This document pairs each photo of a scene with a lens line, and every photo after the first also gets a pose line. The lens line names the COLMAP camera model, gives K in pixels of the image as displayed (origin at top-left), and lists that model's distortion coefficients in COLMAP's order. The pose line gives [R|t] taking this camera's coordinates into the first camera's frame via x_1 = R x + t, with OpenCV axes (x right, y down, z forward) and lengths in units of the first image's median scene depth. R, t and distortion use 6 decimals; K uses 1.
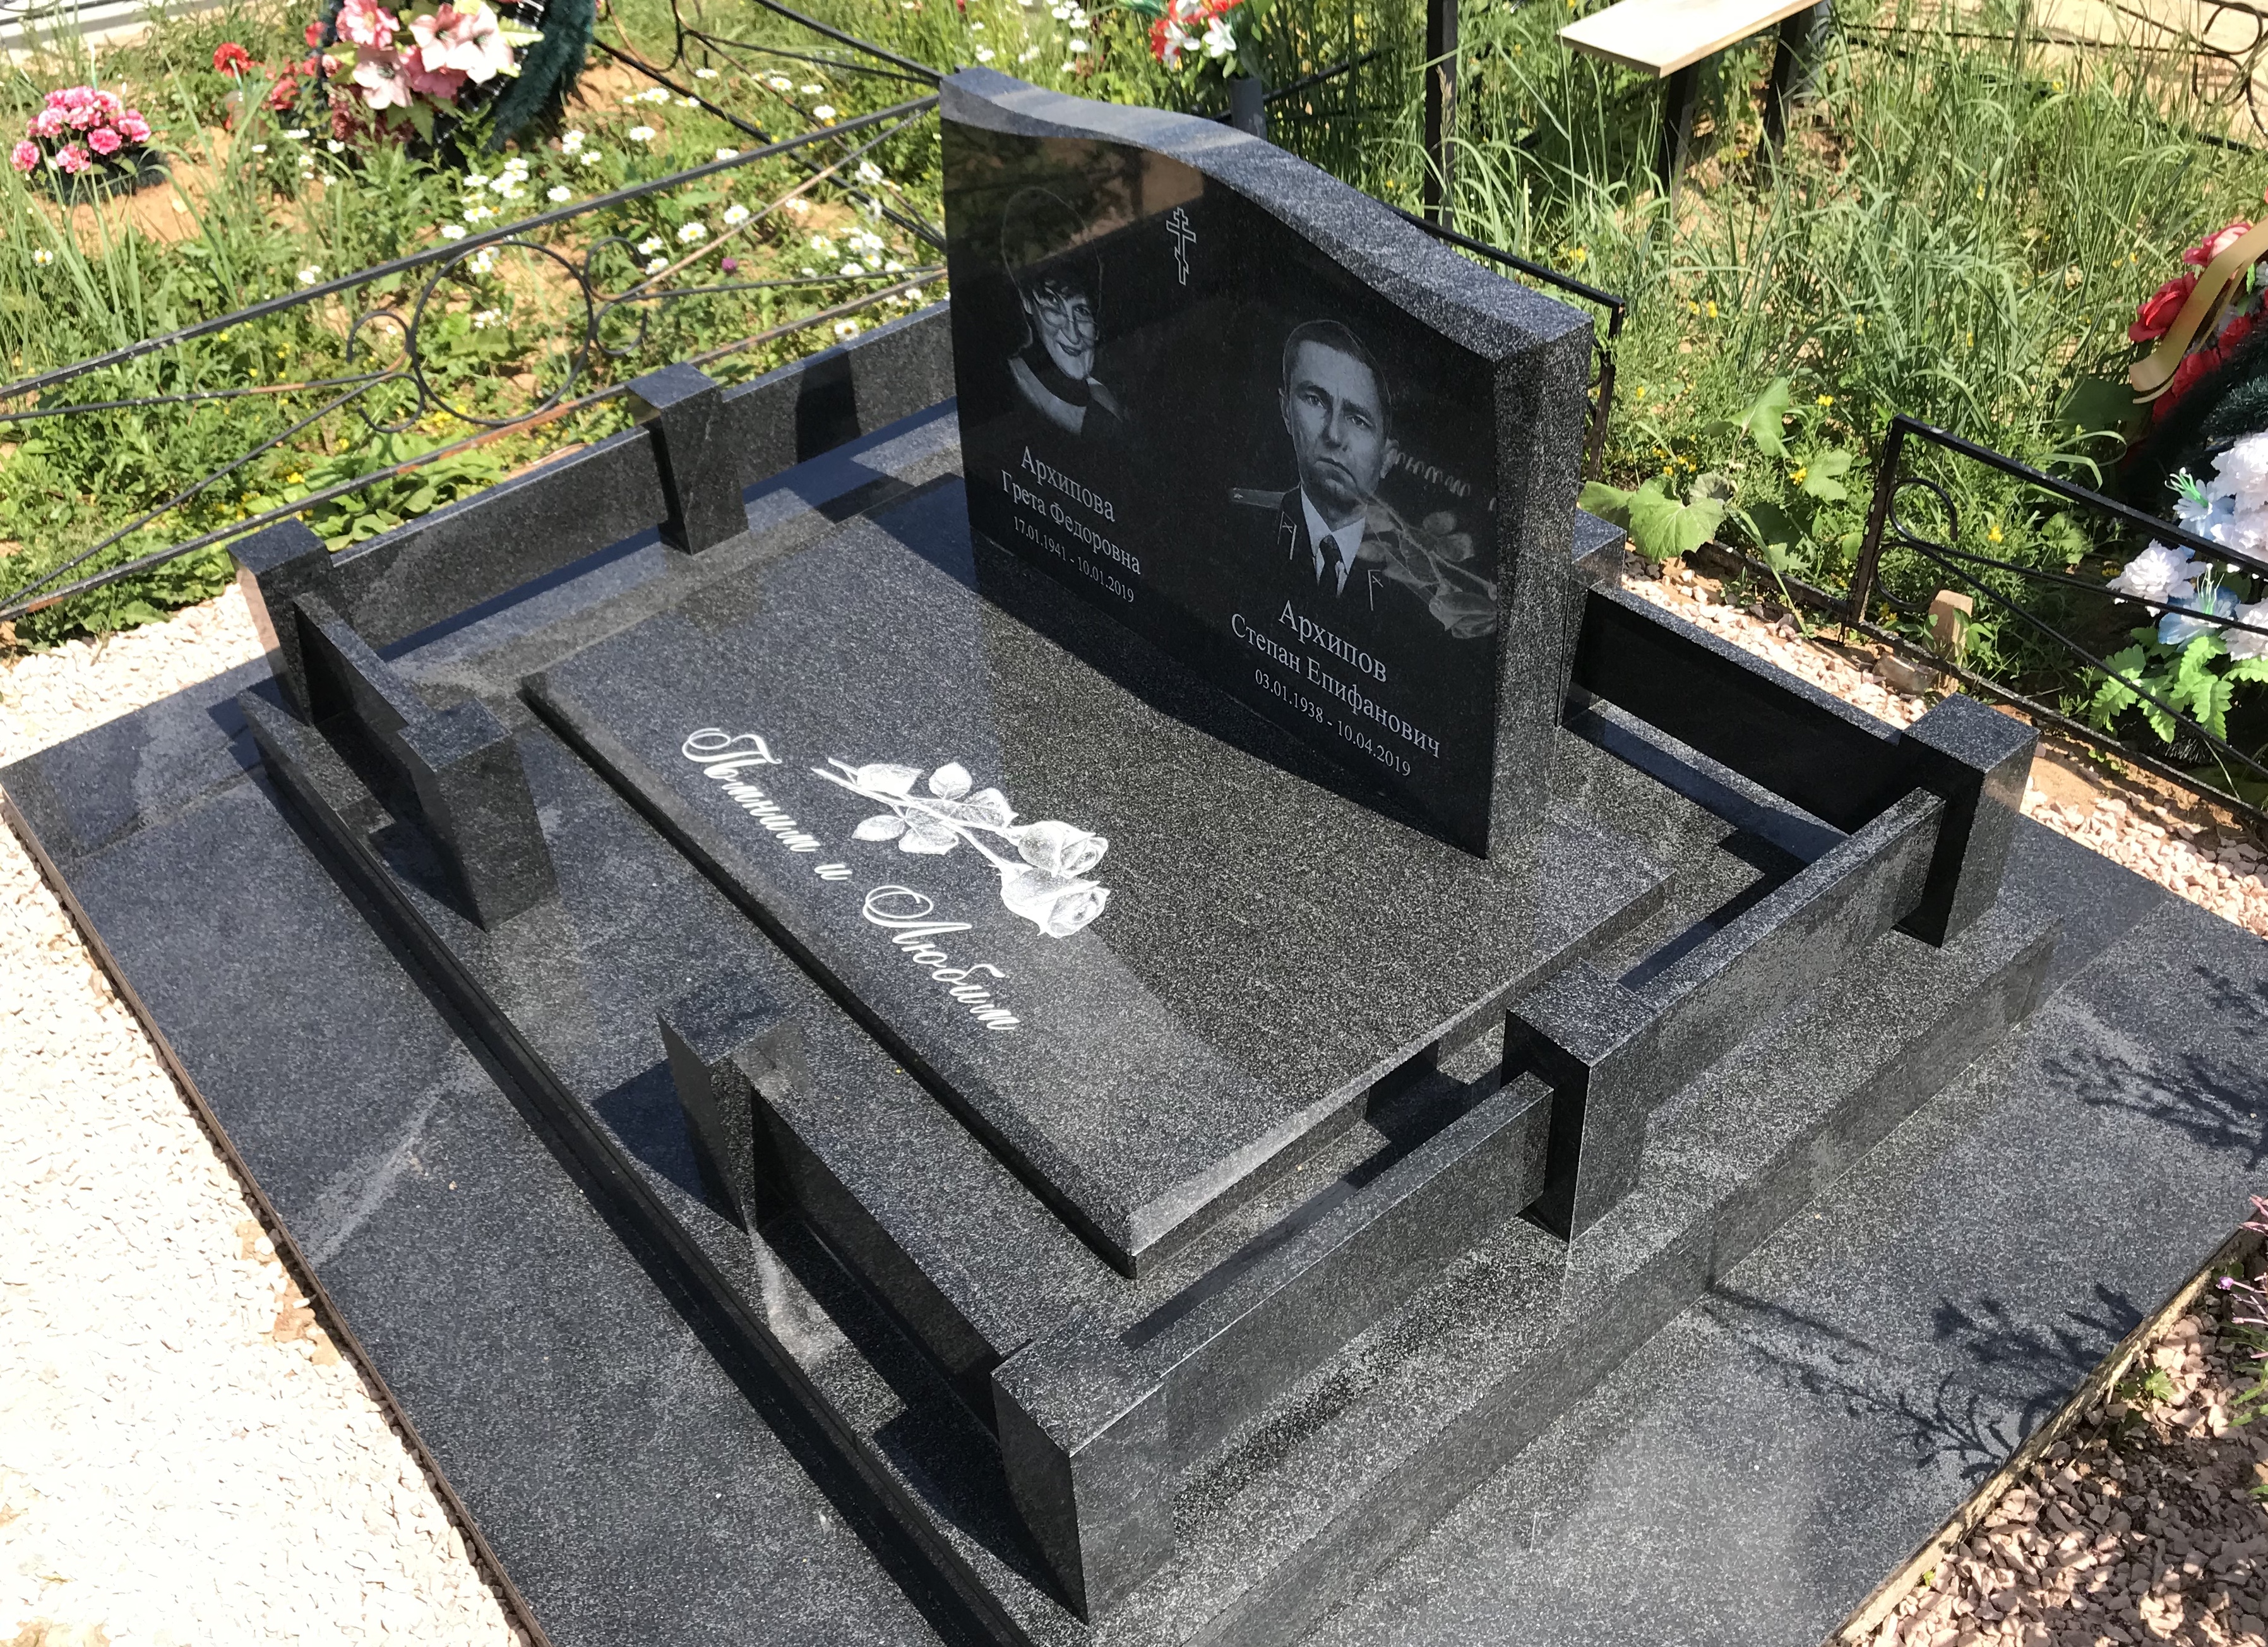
lens RADIAL K [[2022.4, 0, 1043.3], [0, 2022.4, 776.5], [0, 0, 1]] dist [0.050404, -0.016824]
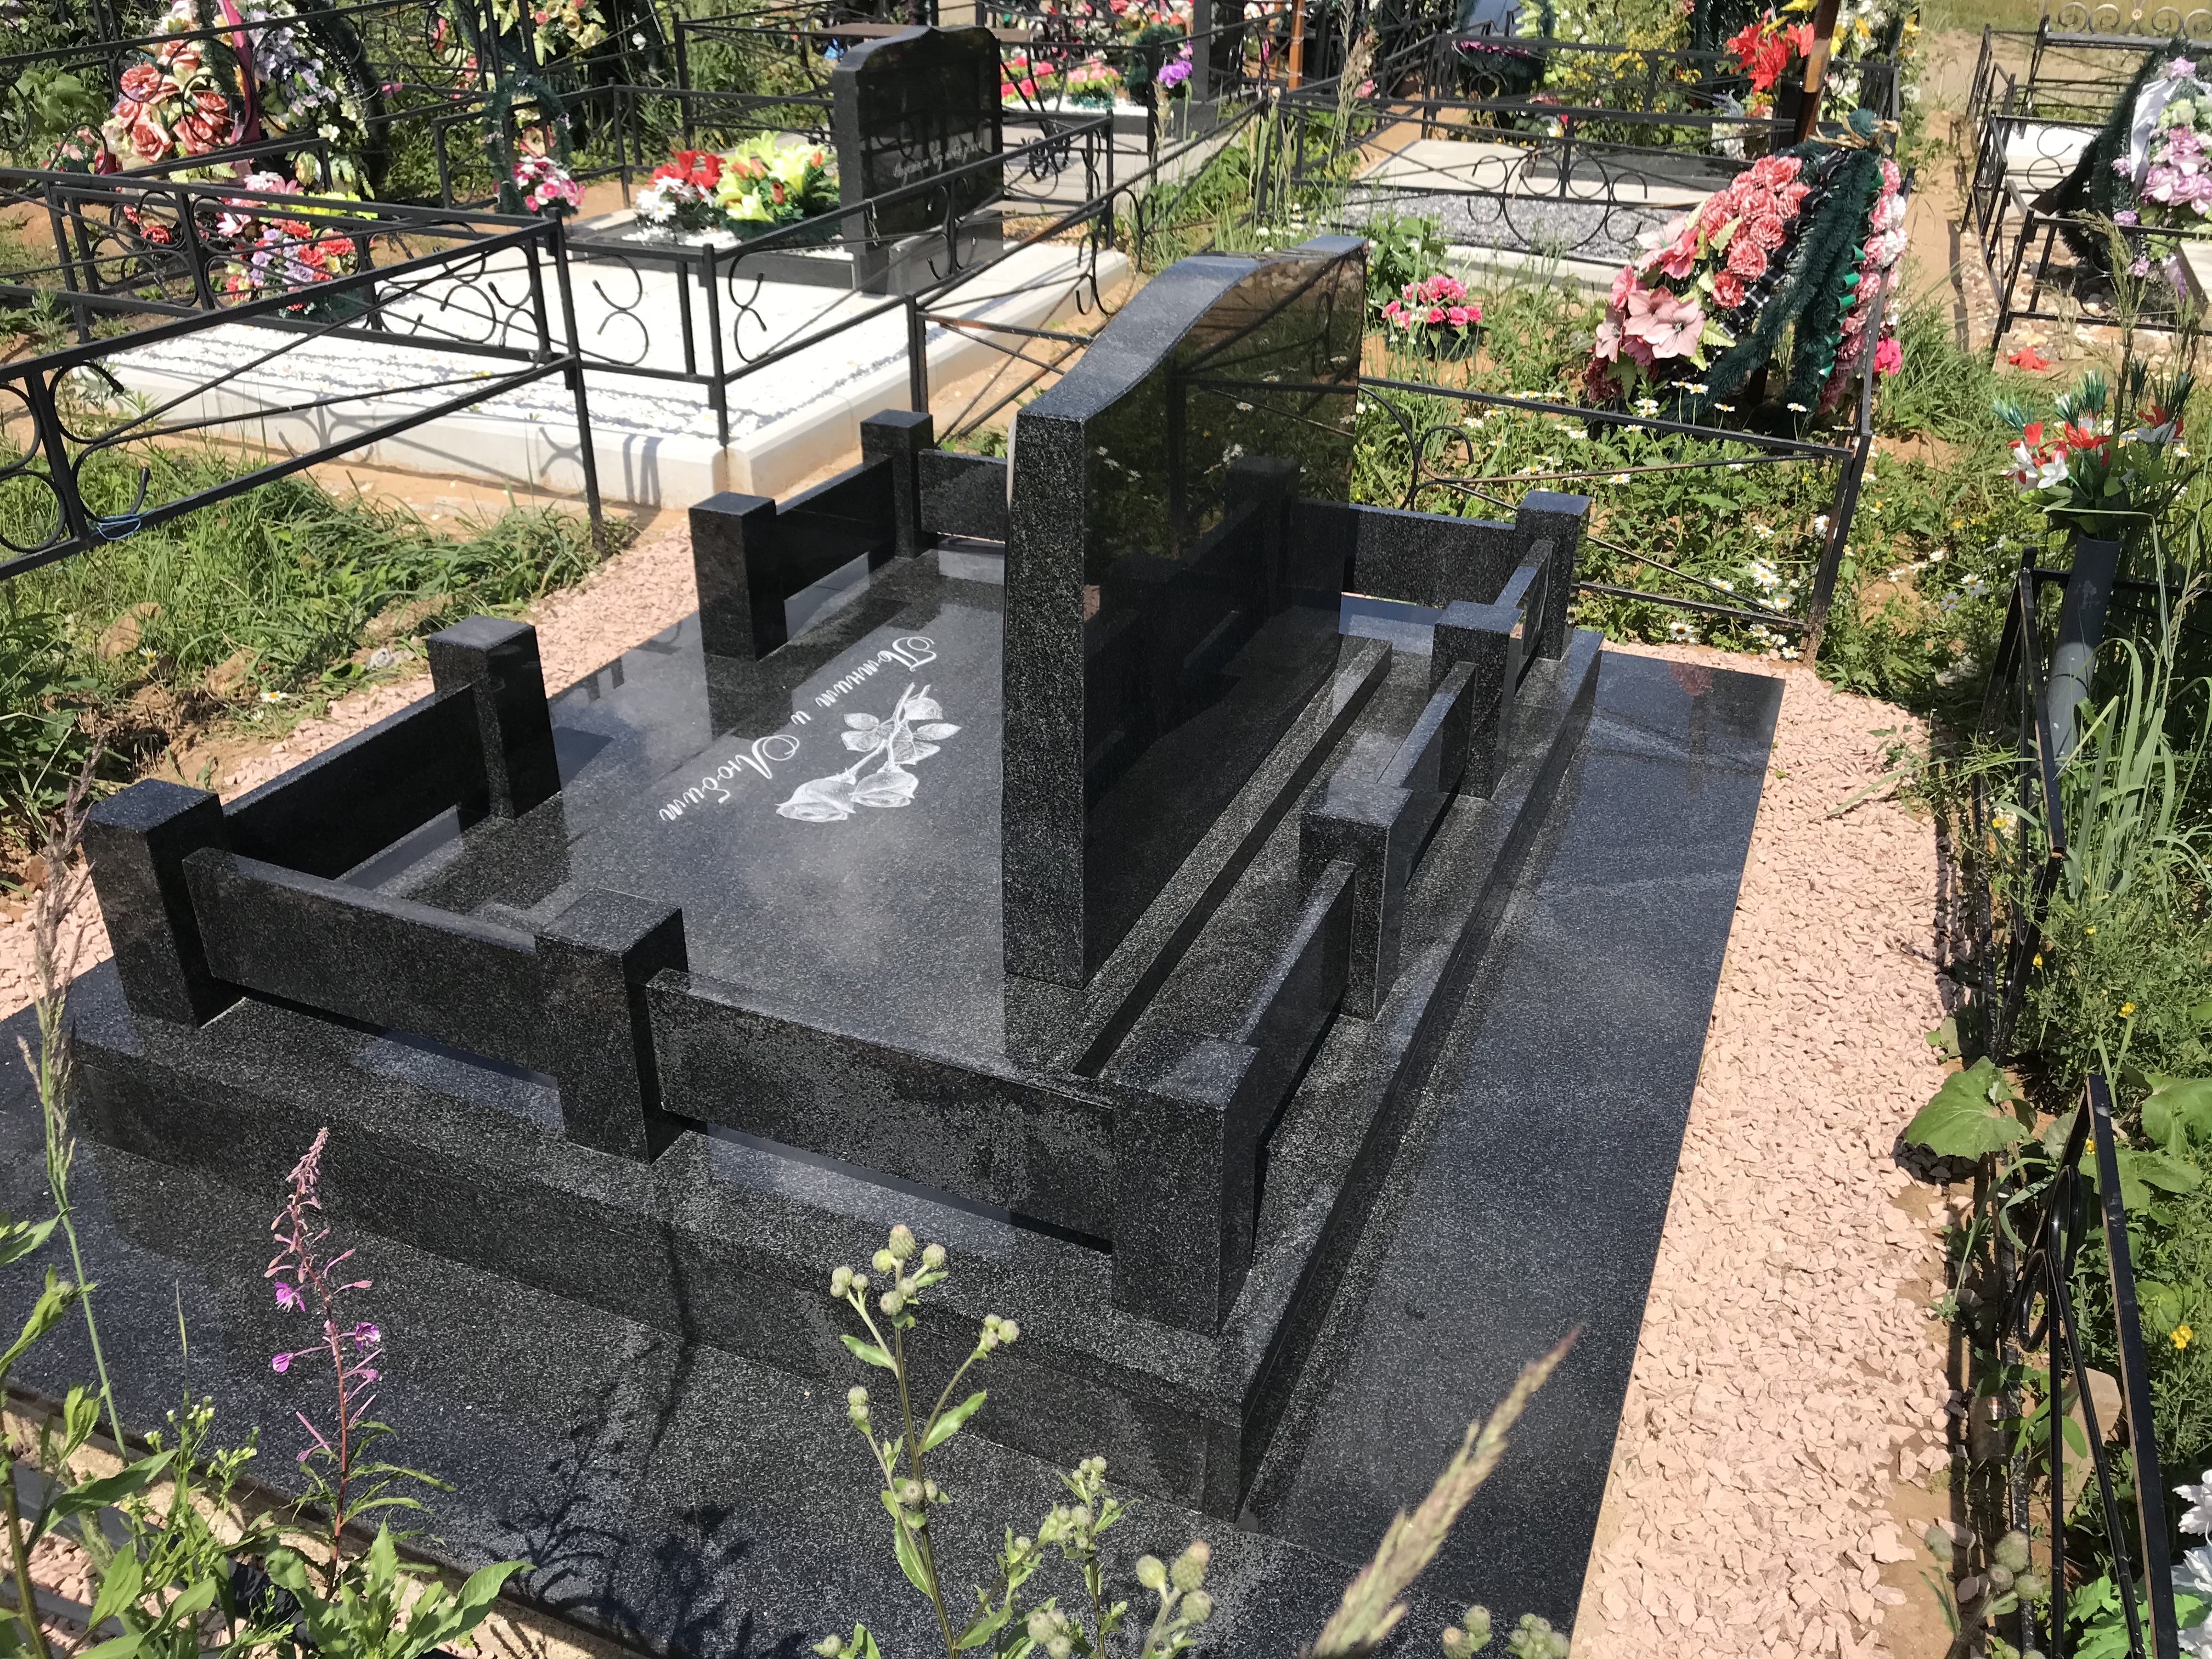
lens RADIAL K [[1806.7, 0, 1115.1], [0, 1806.7, 821.8], [0, 0, 1]] dist [0.061608, -0.007498]
pose [[0.487345, 0.481318, -0.728579, 0.824069], [-0.591711, 0.795629, 0.129818, -0.159050], [0.642162, 0.367842, 0.672547, 0.396622]]
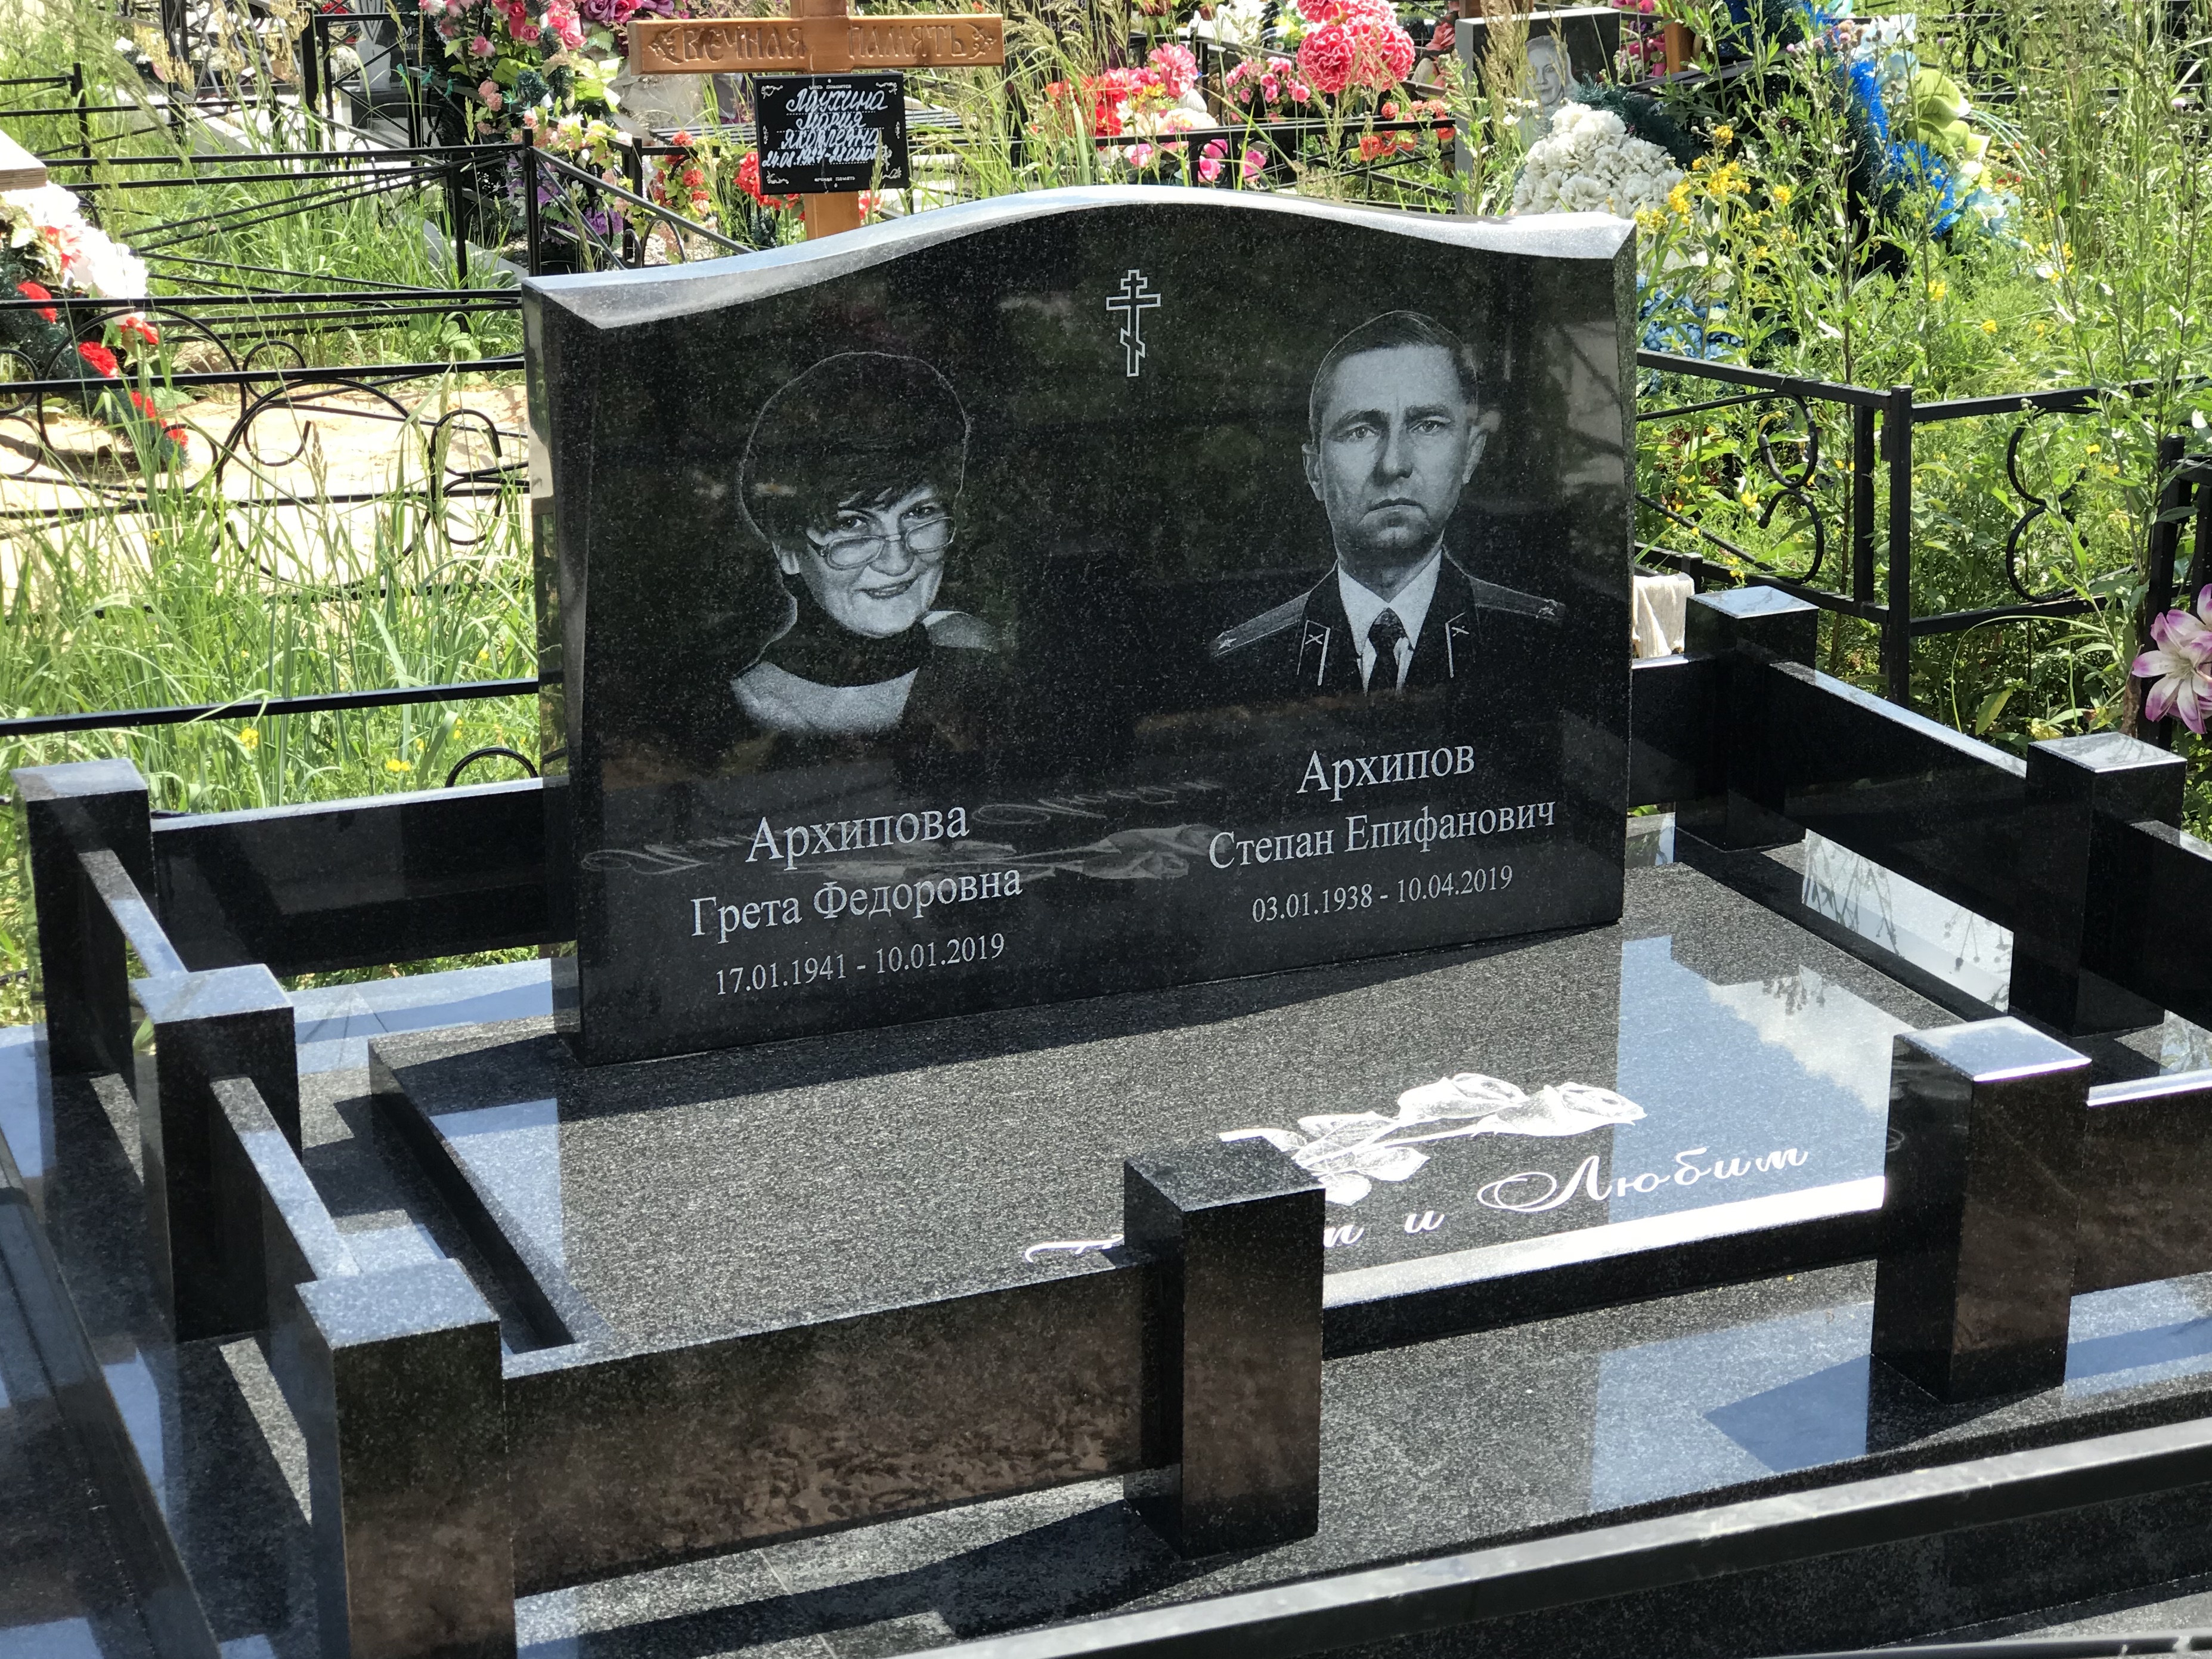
lens RADIAL K [[3966.8, 0, 1113.2], [0, 3966.8, 844.0], [0, 0, 1]] dist [-0.030762, 0.000000]
pose [[0.265809, -0.215465, 0.939639, -1.271095], [0.597960, 0.801393, 0.014611, -0.124744], [-0.756168, 0.557983, 0.341857, 0.574998]]
